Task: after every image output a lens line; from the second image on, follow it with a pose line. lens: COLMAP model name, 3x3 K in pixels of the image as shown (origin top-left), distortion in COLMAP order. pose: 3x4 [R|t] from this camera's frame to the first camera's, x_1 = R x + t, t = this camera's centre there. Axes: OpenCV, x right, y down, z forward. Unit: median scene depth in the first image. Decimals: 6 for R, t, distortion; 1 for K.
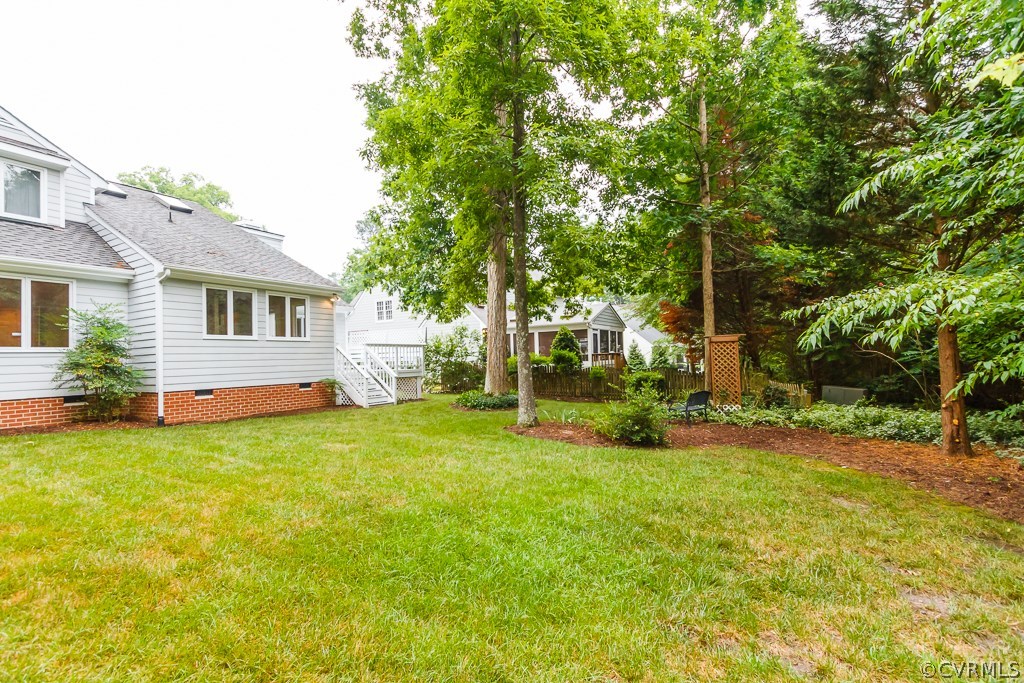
lens RADIAL K [[474.9, 0, 516.7], [0, 474.9, 343.3], [0, 0, 1]] dist [0.012079, -0.004558]
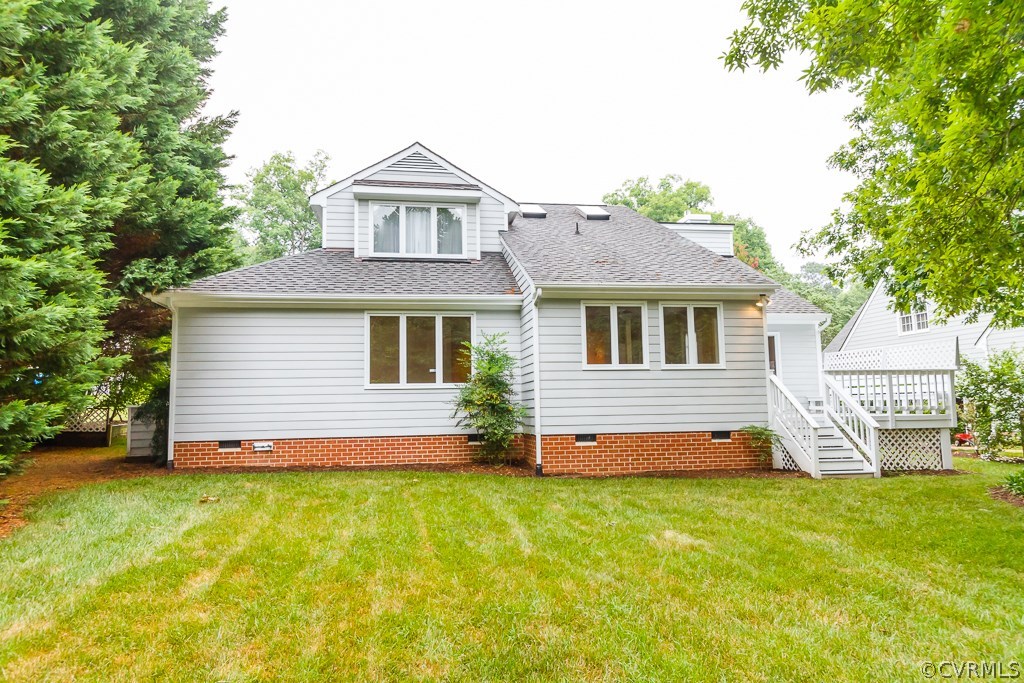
lens RADIAL K [[652.6, 0, 510.3], [0, 652.6, 346.0], [0, 0, 1]] dist [0.014913, -0.003503]
pose [[0.619906, -0.057373, -0.782576, 0.115861], [0.024461, 0.998252, -0.053809, 0.005986], [0.784295, 0.014214, 0.620225, 0.217001]]
